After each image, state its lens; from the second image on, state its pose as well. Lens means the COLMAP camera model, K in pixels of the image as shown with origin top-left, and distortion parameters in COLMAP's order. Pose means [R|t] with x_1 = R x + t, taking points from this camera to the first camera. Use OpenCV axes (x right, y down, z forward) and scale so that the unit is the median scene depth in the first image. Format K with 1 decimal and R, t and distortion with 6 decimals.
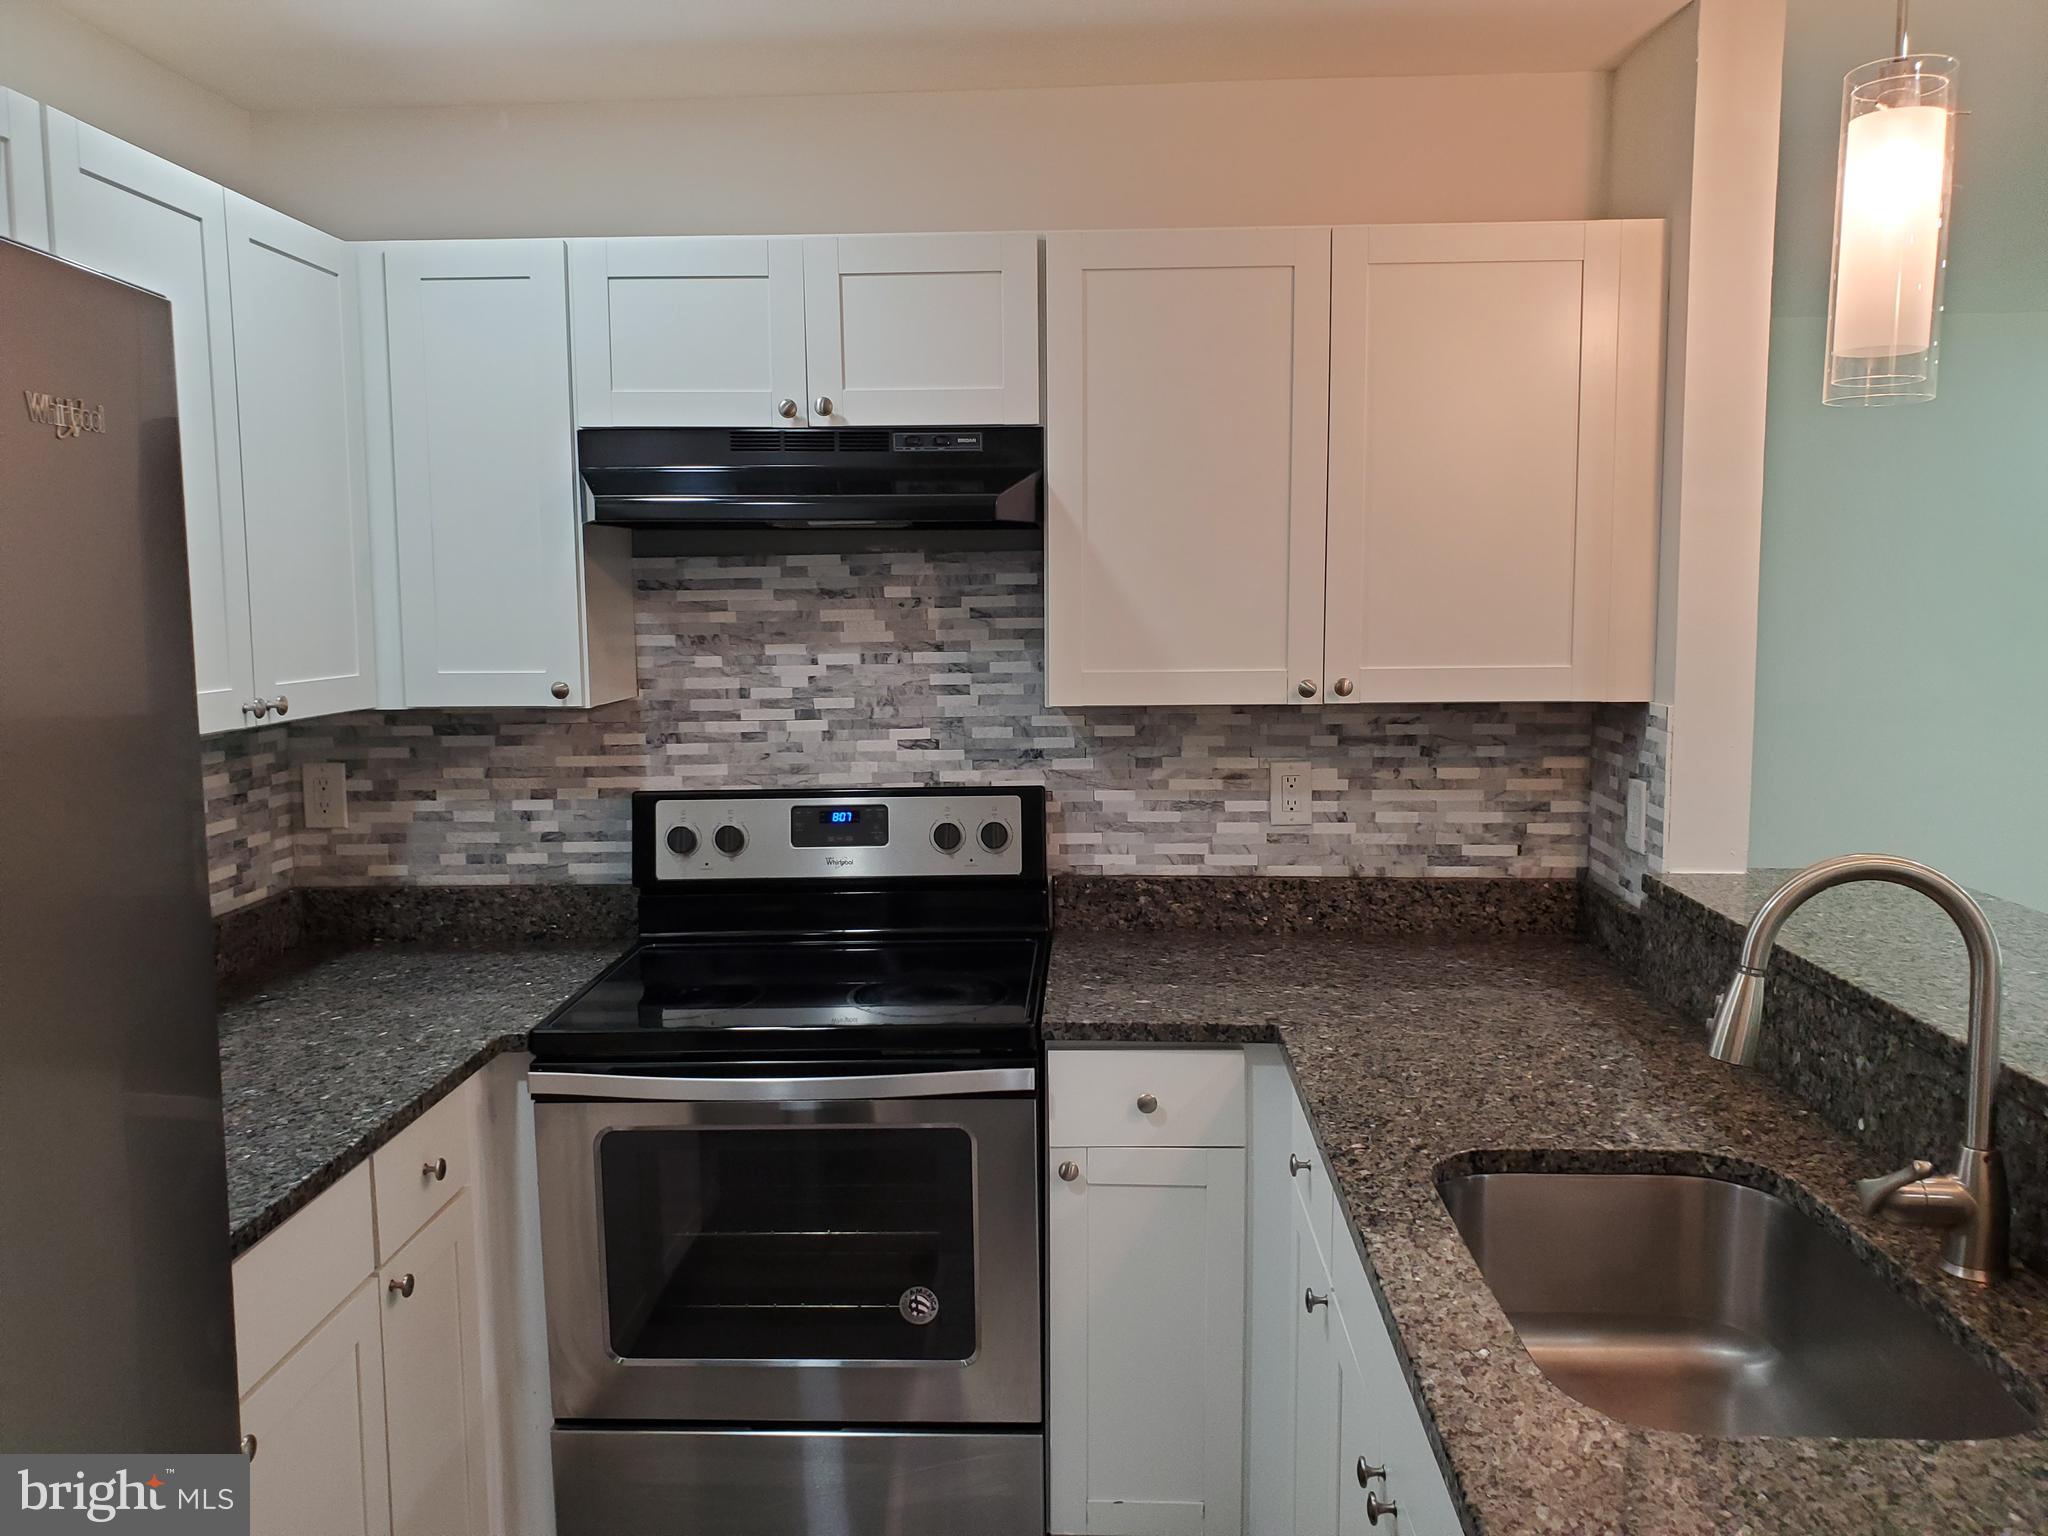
lens RADIAL K [[1595.8, 0, 1026.2], [0, 1595.8, 776.5], [0, 0, 1]] dist [0.038549, -0.033649]
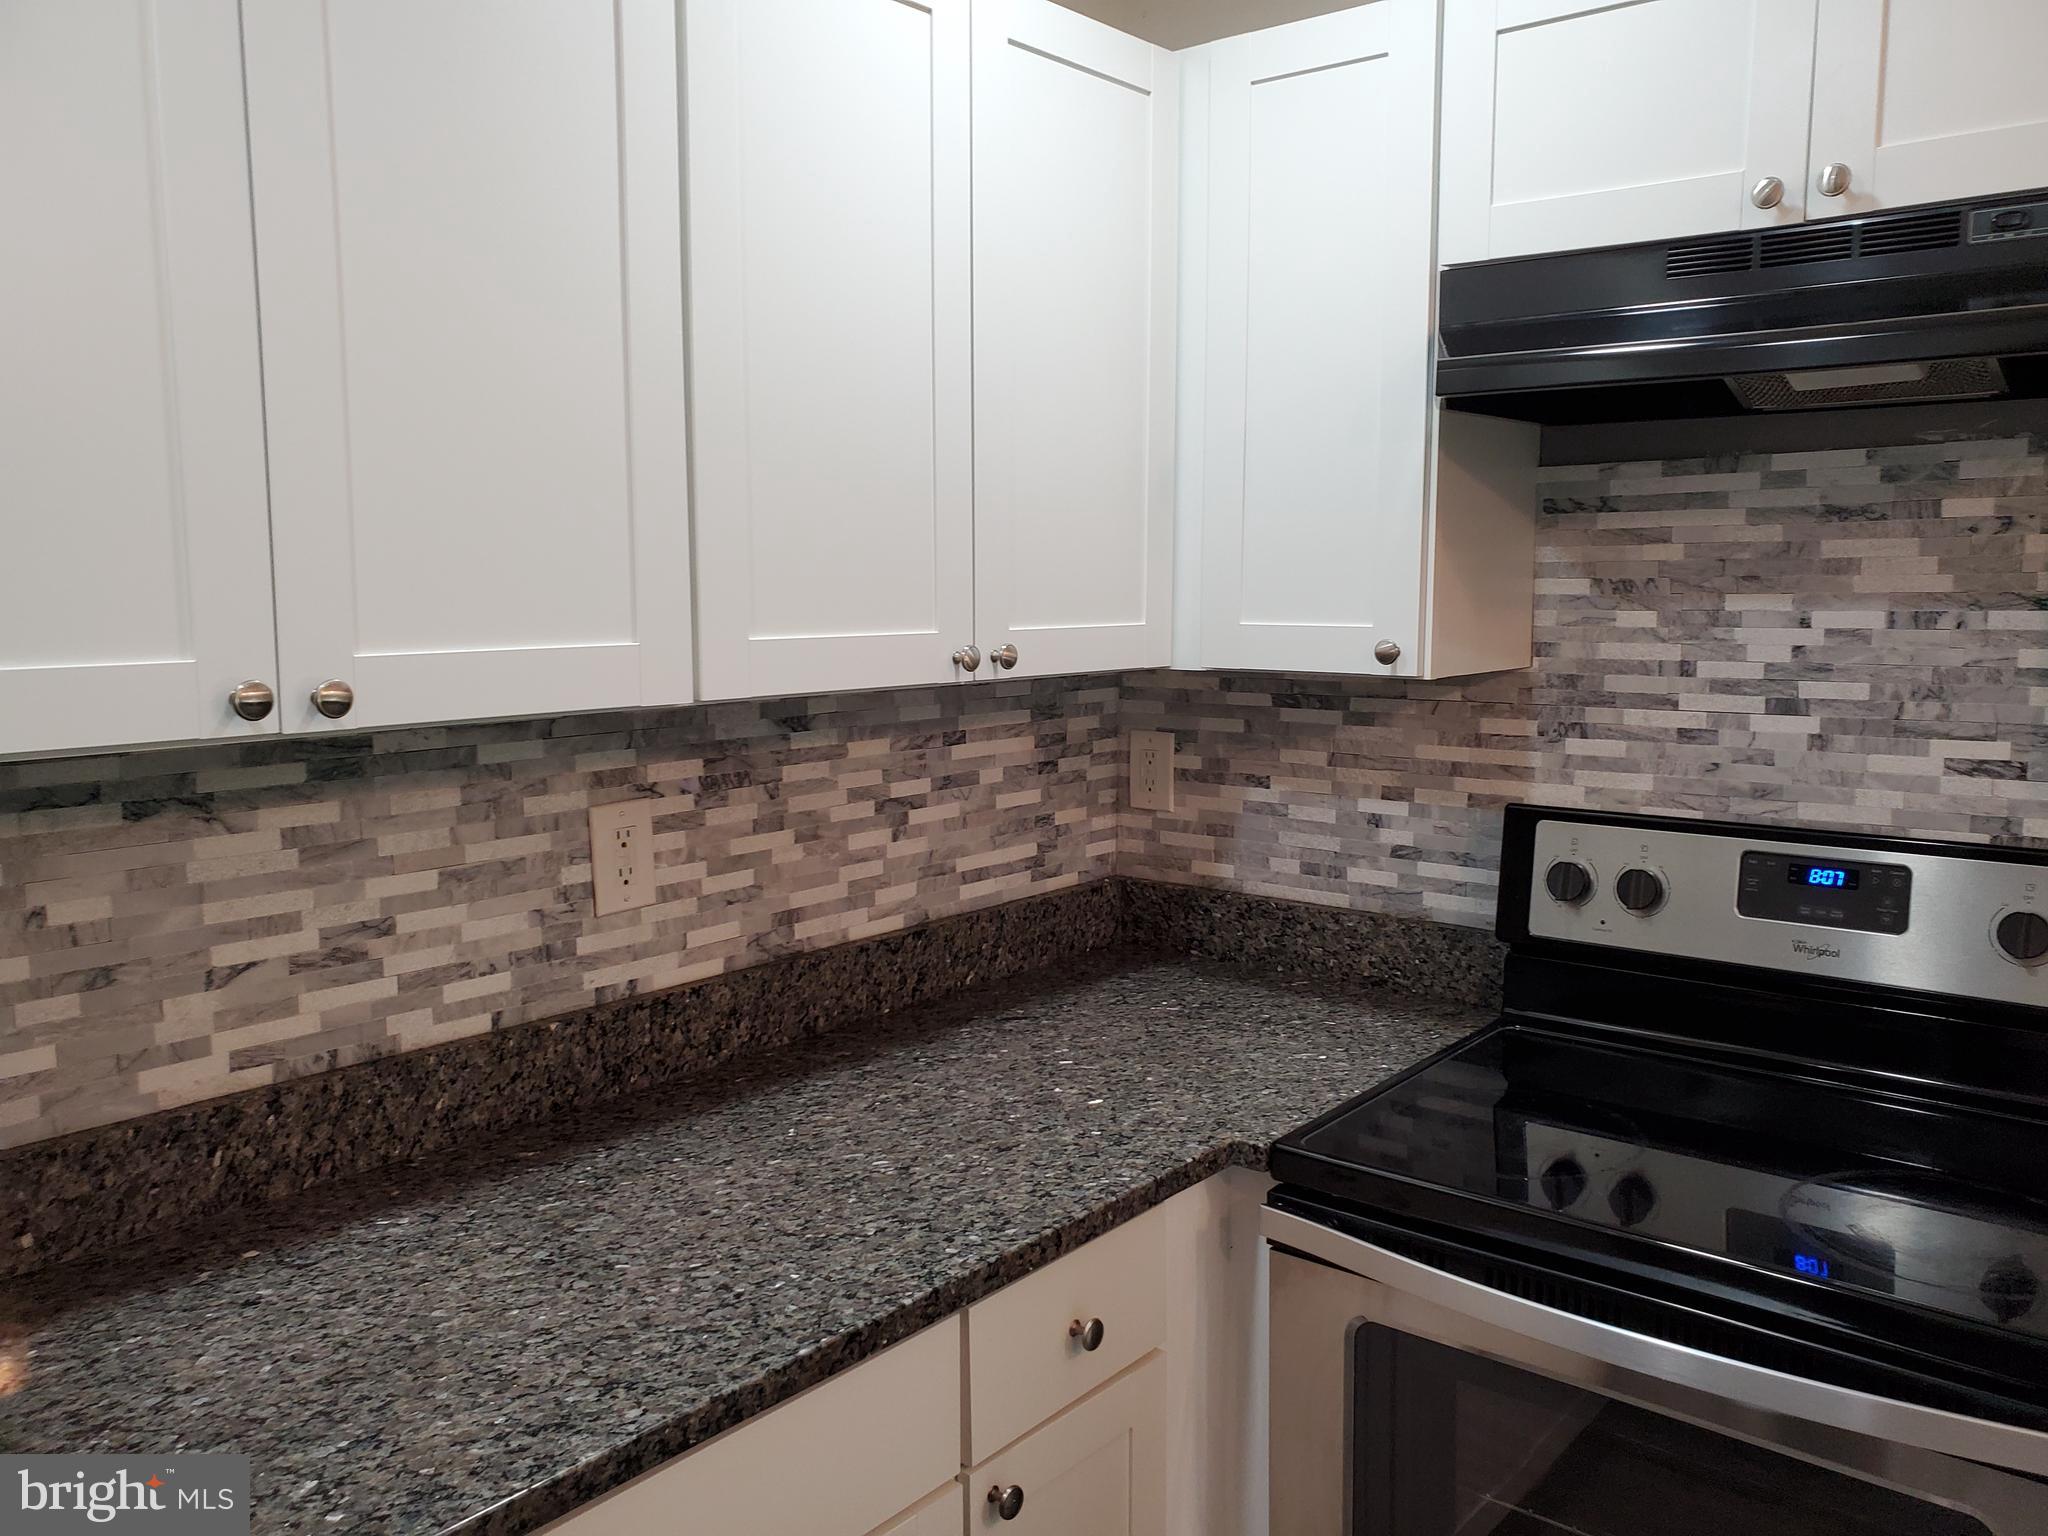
lens RADIAL K [[1595.8, 0, 1058.6], [0, 1595.8, 745.7], [0, 0, 1]] dist [0.038549, -0.033649]
pose [[0.803833, 0.073580, -0.590287, 0.006732], [-0.076985, 0.996843, 0.019421, -0.013749], [0.589852, 0.029832, 0.806960, 0.323097]]
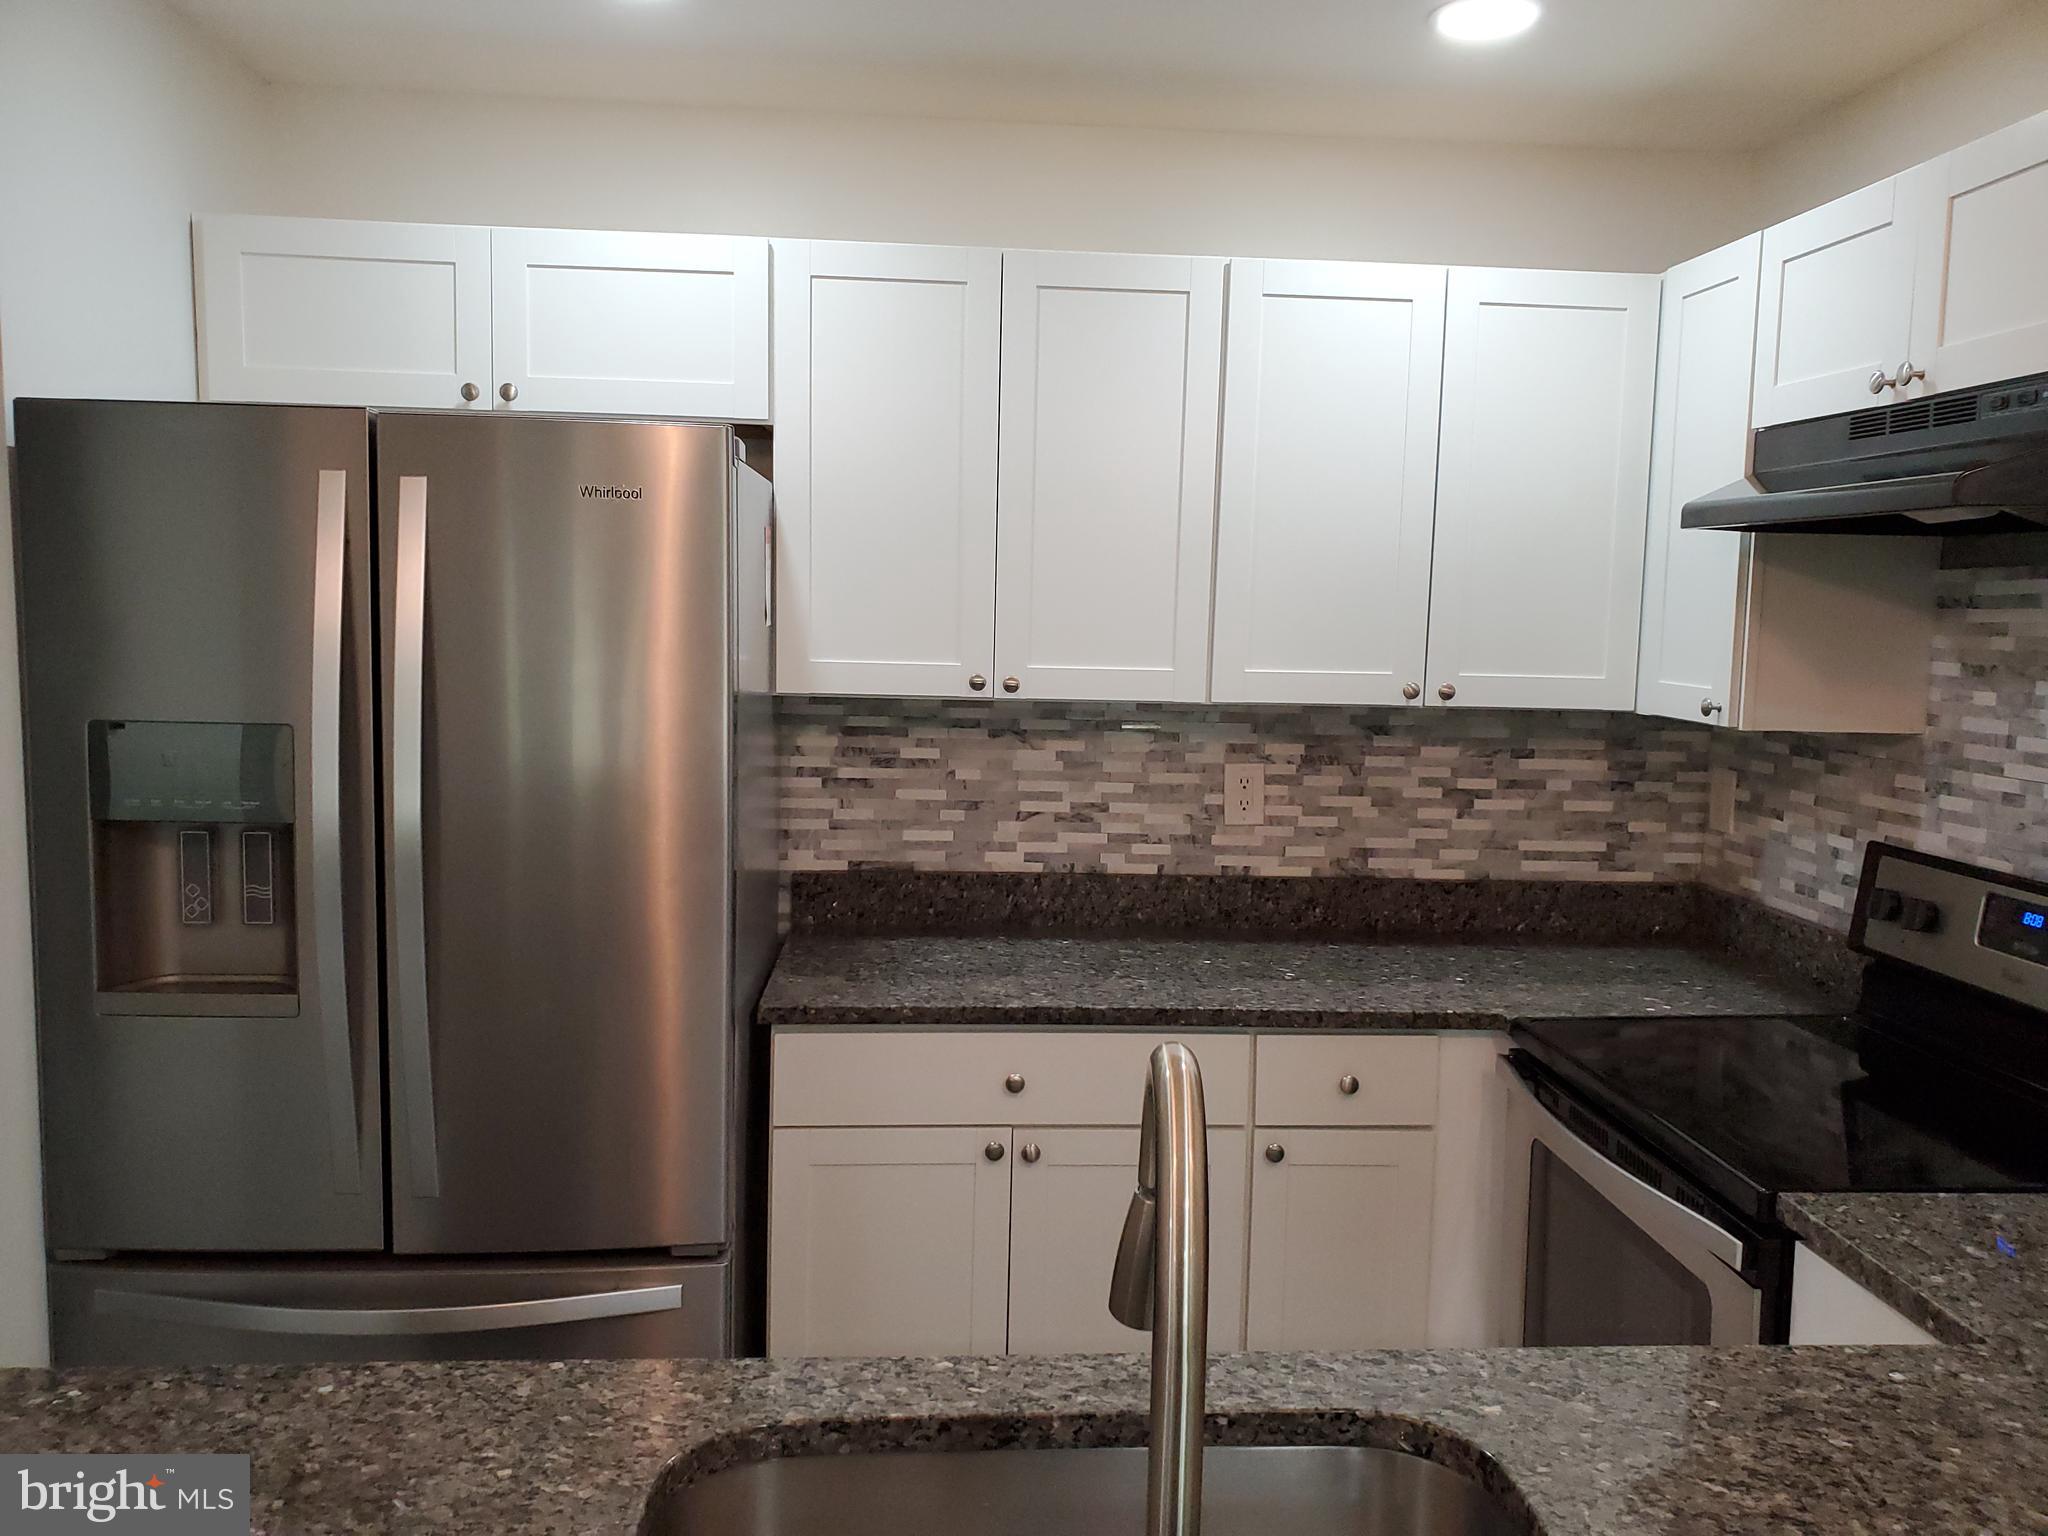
lens RADIAL K [[1595.8, 0, 1037.1], [0, 1595.8, 761.2], [0, 0, 1]] dist [0.038549, -0.033649]
pose [[0.118711, 0.113573, -0.986412, 0.549361], [-0.144006, 0.984903, 0.096068, -0.050972], [0.982431, 0.130644, 0.133274, 0.440131]]
